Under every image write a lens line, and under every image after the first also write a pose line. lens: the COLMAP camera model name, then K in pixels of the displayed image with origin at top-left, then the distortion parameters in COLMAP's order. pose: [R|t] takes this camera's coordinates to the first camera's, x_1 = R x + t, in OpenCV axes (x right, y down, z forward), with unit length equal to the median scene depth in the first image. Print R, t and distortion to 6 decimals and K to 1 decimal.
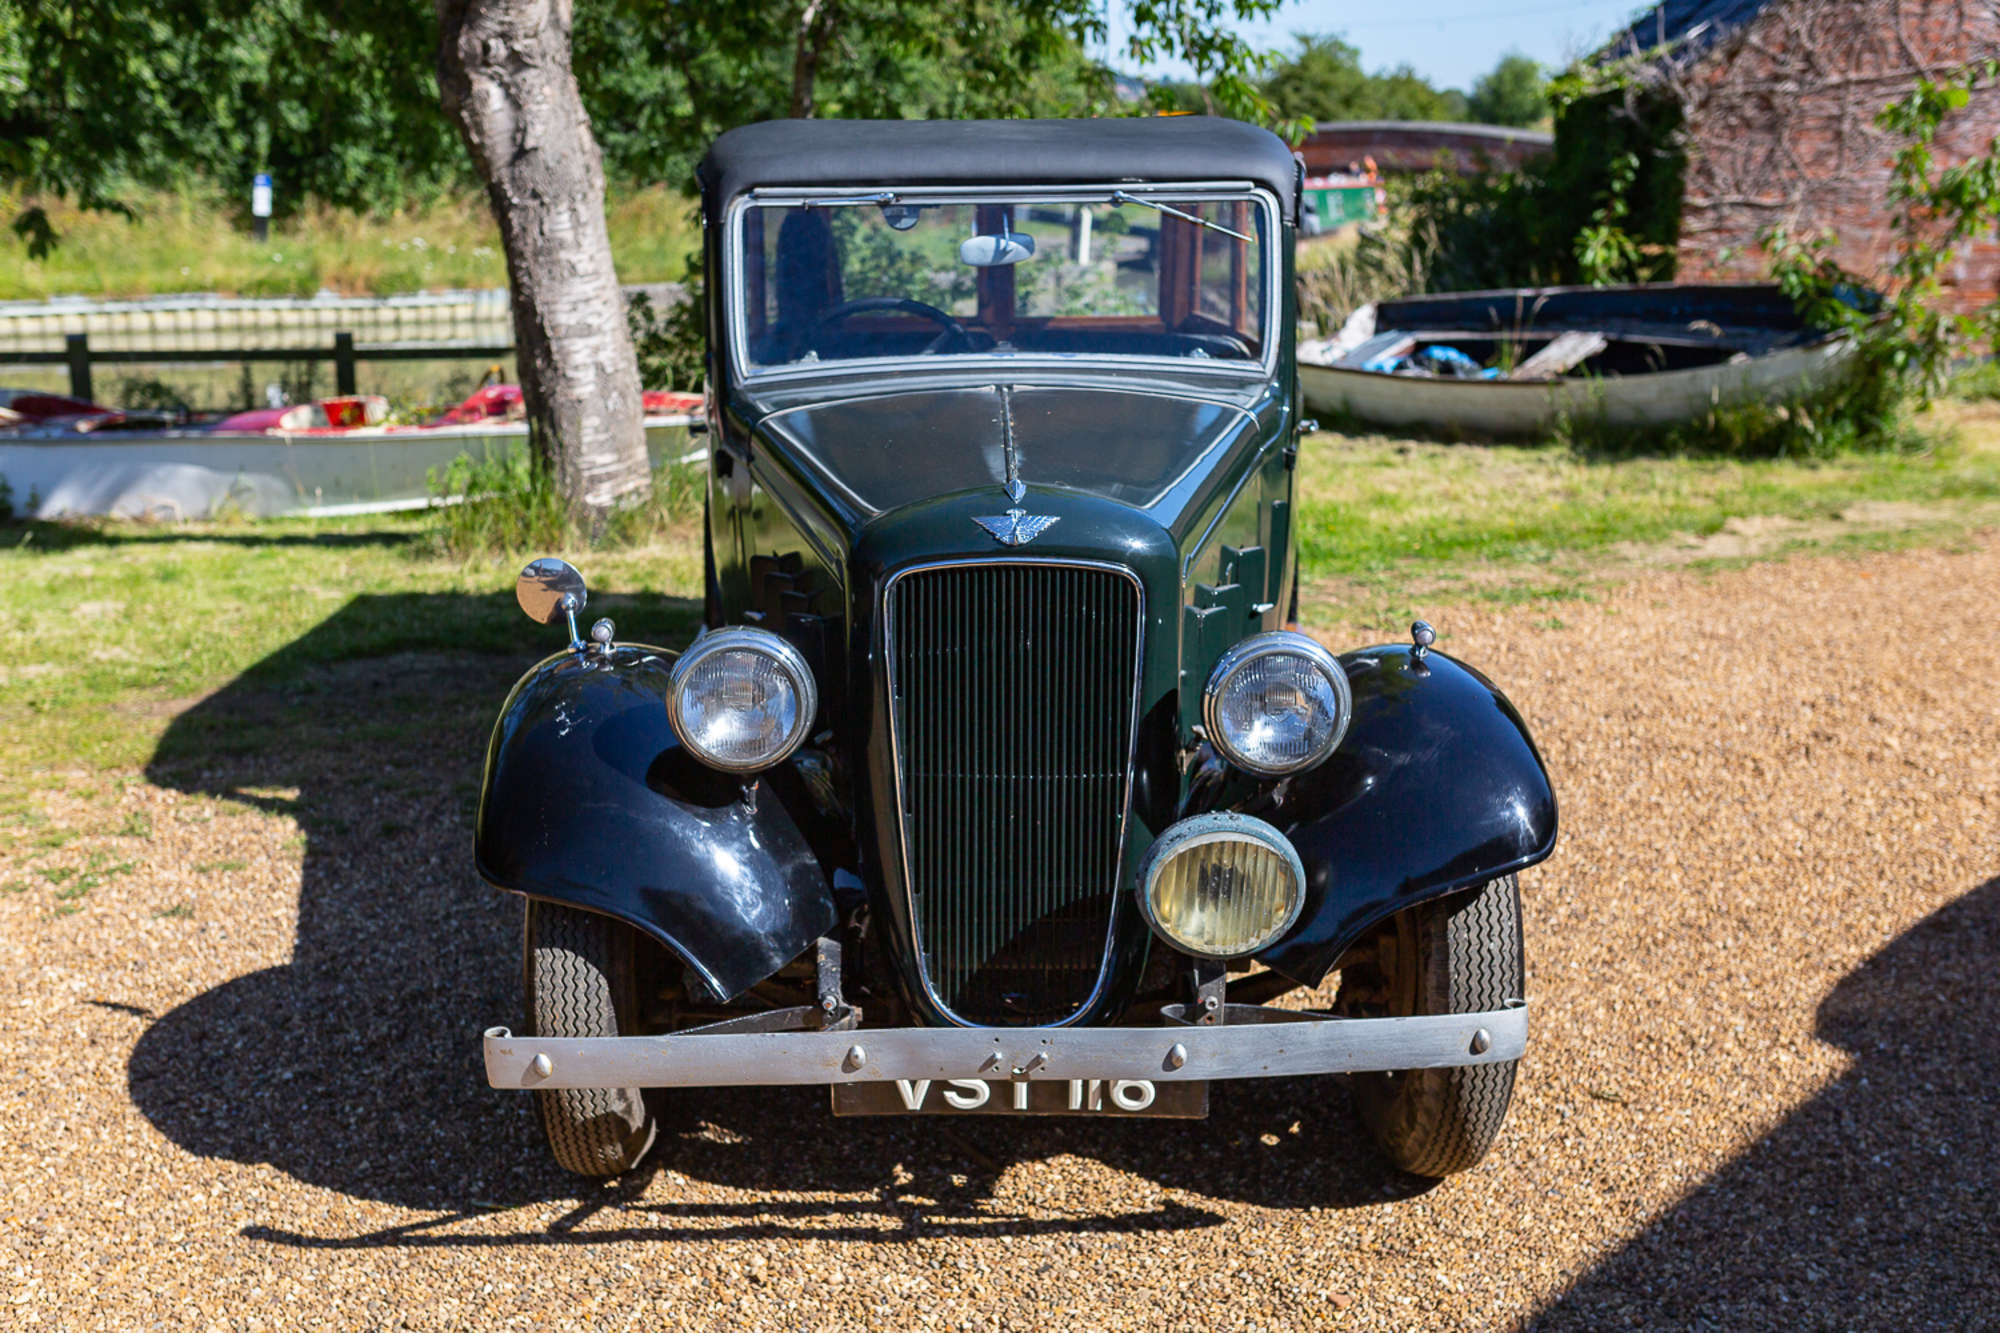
lens RADIAL K [[2032.1, 0, 1001.7], [0, 2032.1, 702.9], [0, 0, 1]] dist [-0.000649, -0.001373]
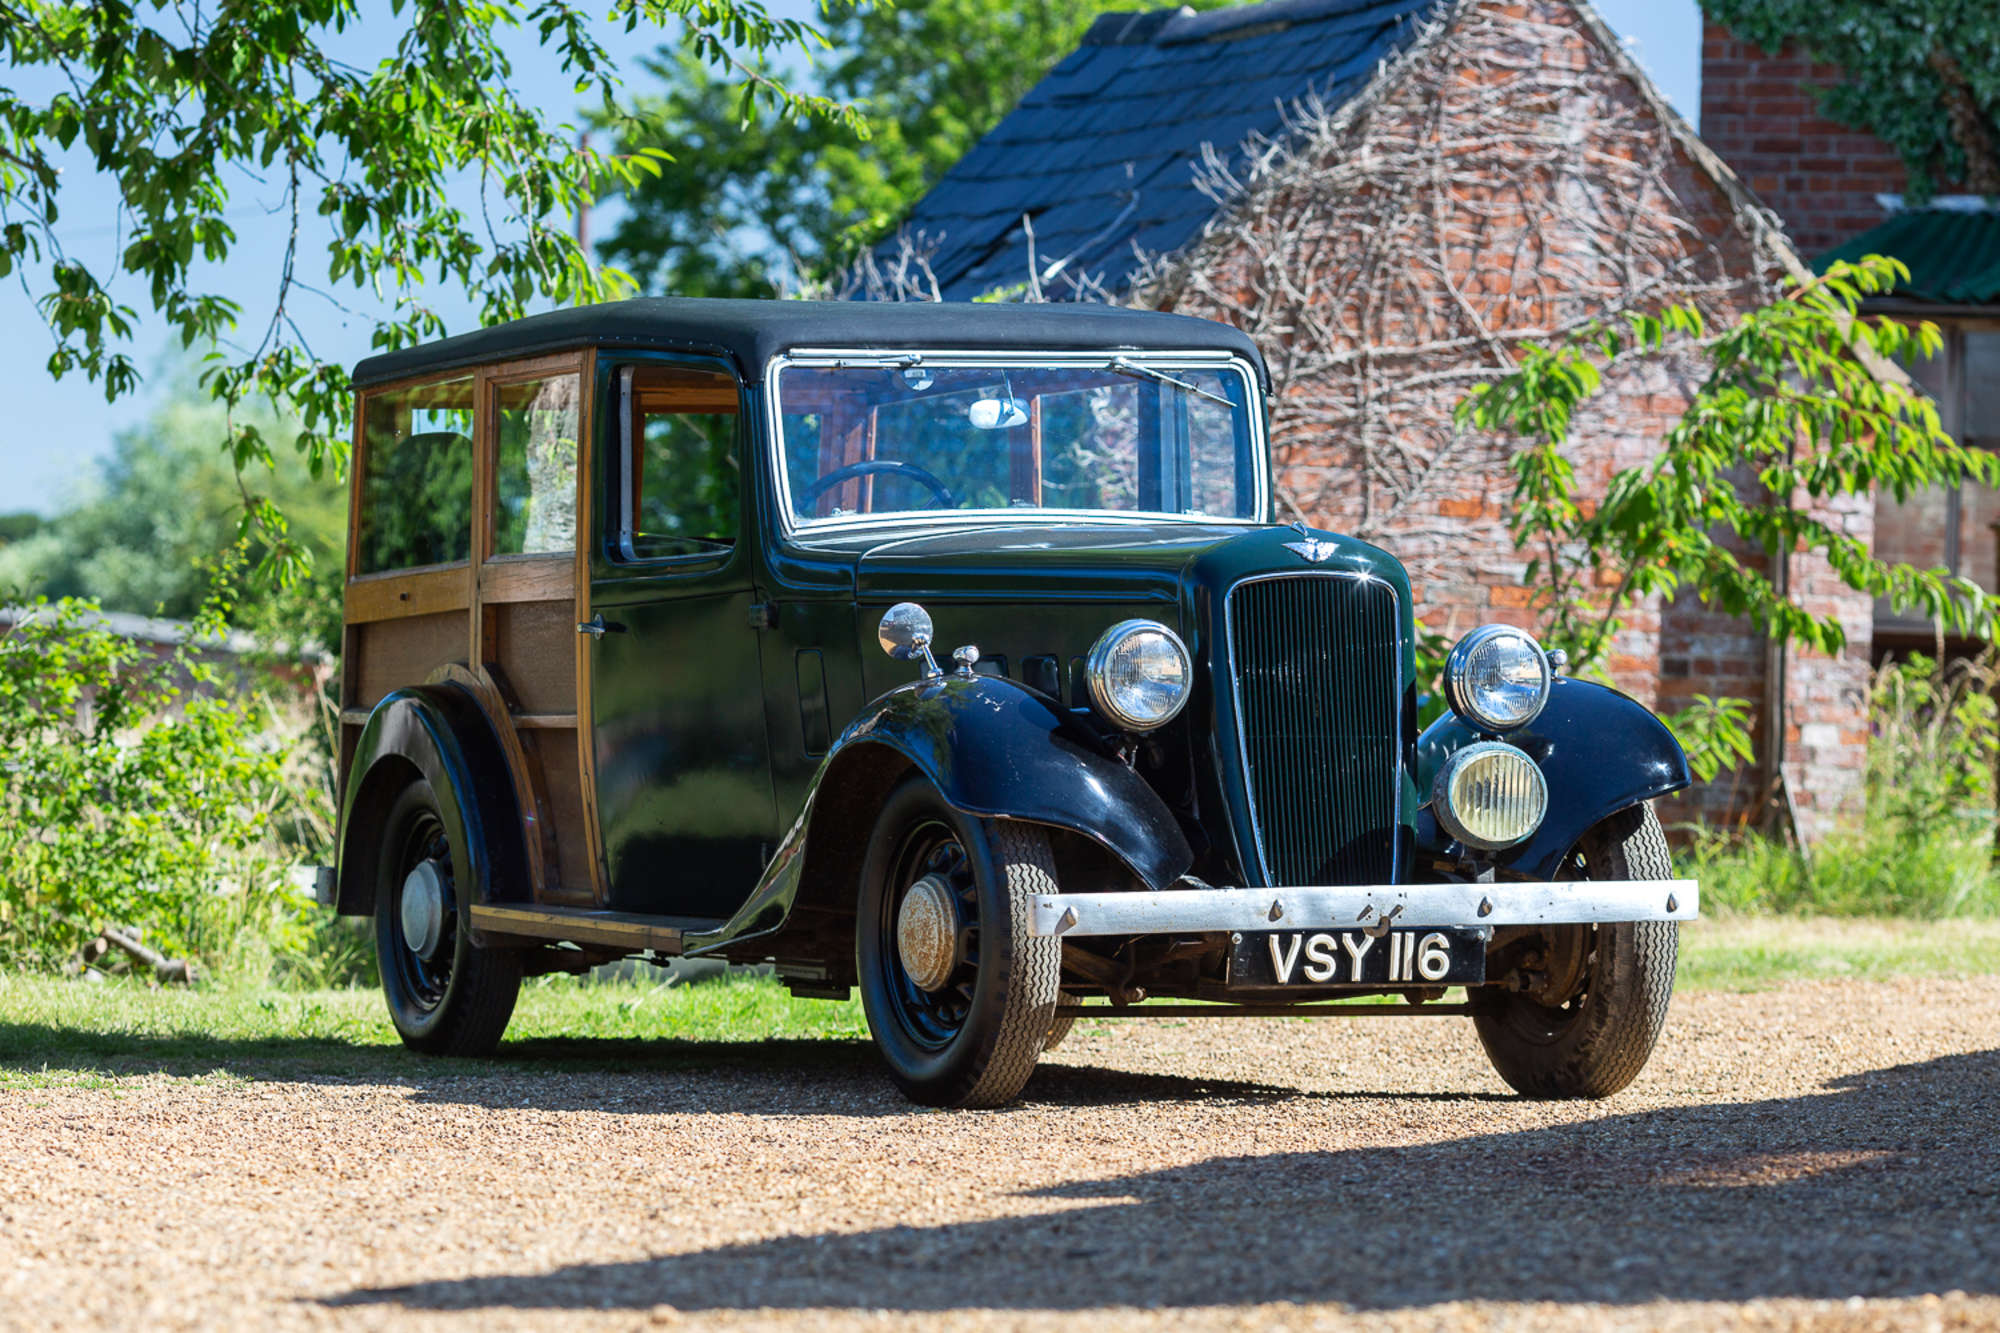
lens RADIAL K [[7906.2, 0, 1000.0], [0, 7906.2, 666.5], [0, 0, 1]] dist [-0.006876, -6.454390]
pose [[0.916626, 0.001476, 0.399744, -1.604439], [0.107190, 0.962465, -0.249344, 0.896193], [-0.385107, 0.271403, 0.882062, -2.483069]]
